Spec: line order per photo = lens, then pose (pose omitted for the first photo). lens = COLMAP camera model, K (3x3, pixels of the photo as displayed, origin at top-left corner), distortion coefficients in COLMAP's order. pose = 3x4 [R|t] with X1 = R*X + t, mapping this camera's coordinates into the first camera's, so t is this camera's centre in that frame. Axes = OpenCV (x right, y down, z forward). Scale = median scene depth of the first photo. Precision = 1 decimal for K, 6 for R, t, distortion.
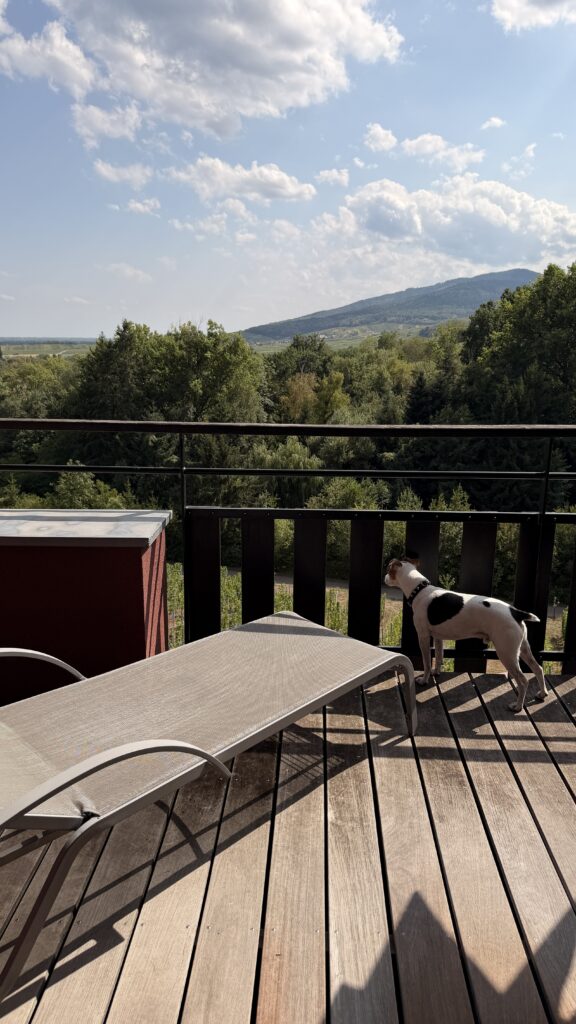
lens RADIAL K [[737.4, 0, 297.6], [0, 737.4, 517.8], [0, 0, 1]] dist [0.029828, -0.042294]
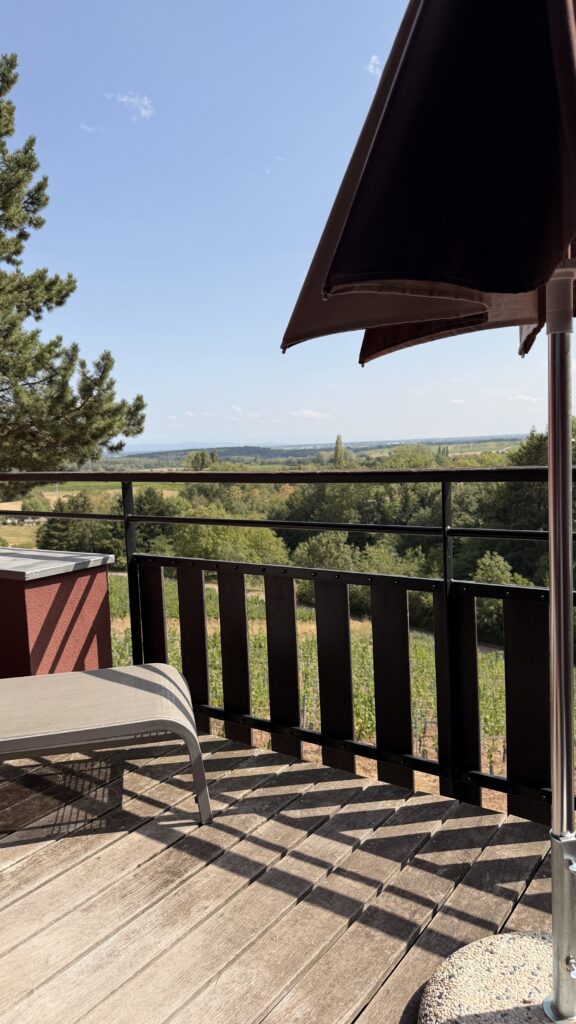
lens RADIAL K [[737.4, 0, 289.9], [0, 737.4, 507.9], [0, 0, 1]] dist [0.029828, -0.042294]
pose [[0.826480, 0.003530, -0.562954, 1.482880], [-0.082690, 0.989896, -0.115192, 0.049600], [0.556859, 0.141755, 0.818421, 0.627040]]
